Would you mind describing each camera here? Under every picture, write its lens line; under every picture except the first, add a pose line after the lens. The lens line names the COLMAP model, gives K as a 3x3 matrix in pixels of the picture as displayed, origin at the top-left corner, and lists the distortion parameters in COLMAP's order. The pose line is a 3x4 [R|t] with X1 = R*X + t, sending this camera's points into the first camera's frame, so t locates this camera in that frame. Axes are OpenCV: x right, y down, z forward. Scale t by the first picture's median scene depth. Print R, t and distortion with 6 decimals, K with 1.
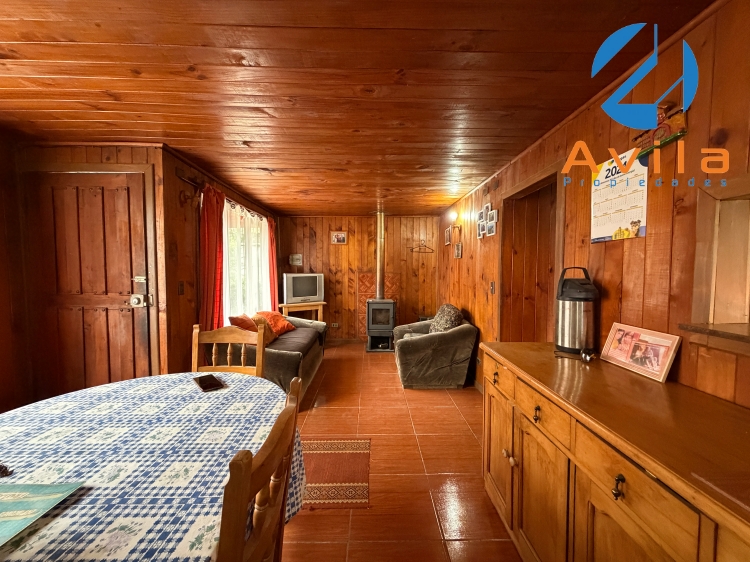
lens RADIAL K [[296.4, 0, 373.4], [0, 296.4, 281.5], [0, 0, 1]] dist [0.000743, -0.000335]
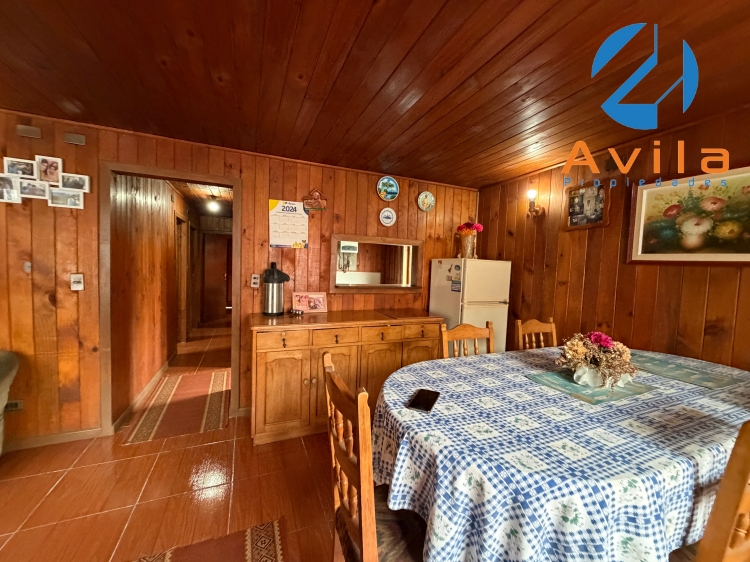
lens RADIAL K [[296.4, 0, 373.4], [0, 296.4, 281.5], [0, 0, 1]] dist [0.000743, -0.000335]
pose [[-0.380042, -0.063437, 0.922792, -1.206202], [0.002510, 0.997571, 0.069612, -0.064877], [-0.924966, 0.028772, -0.378959, 1.370348]]
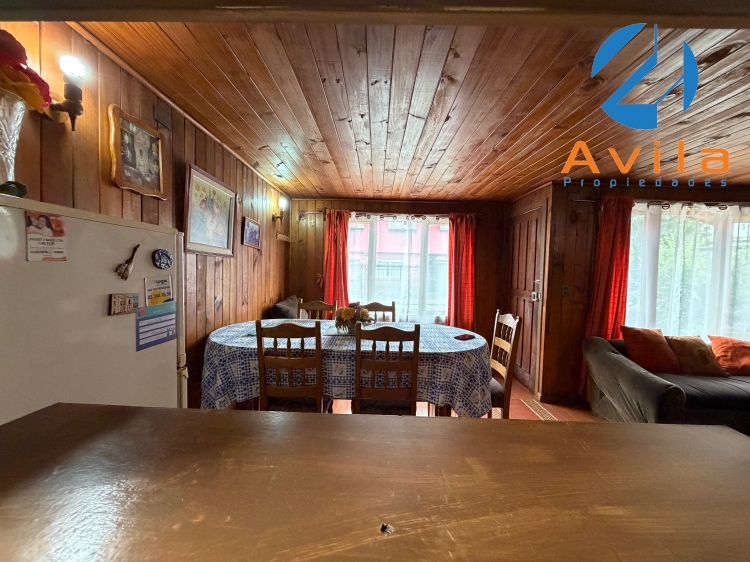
lens RADIAL K [[296.4, 0, 373.4], [0, 296.4, 281.5], [0, 0, 1]] dist [0.000743, -0.000335]
pose [[-0.026260, 0.039581, -0.998871, 1.147337], [-0.068092, 0.996824, 0.041290, -0.022667], [0.997333, 0.069100, -0.023481, 0.443673]]
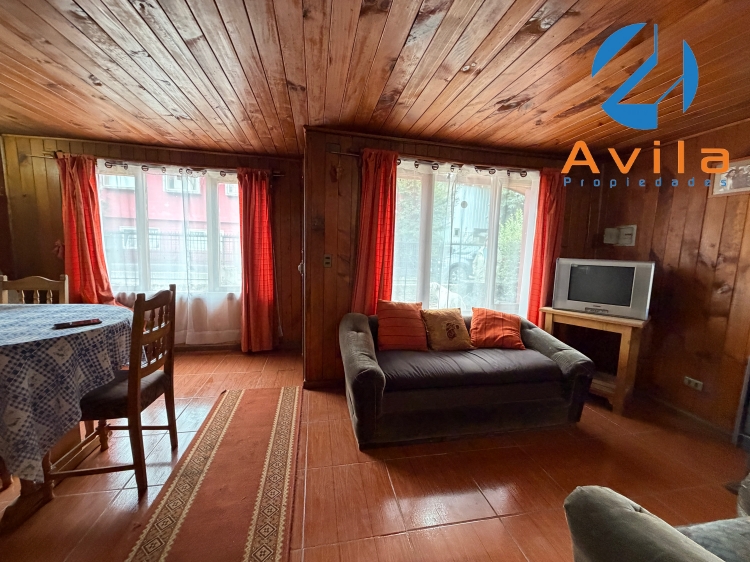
lens RADIAL K [[296.4, 0, 373.4], [0, 296.4, 281.5], [0, 0, 1]] dist [0.000743, -0.000335]
pose [[0.178312, 0.117771, -0.976901, 0.804869], [-0.075123, 0.991543, 0.105825, -0.055319], [0.981102, 0.054518, 0.185651, 1.846245]]
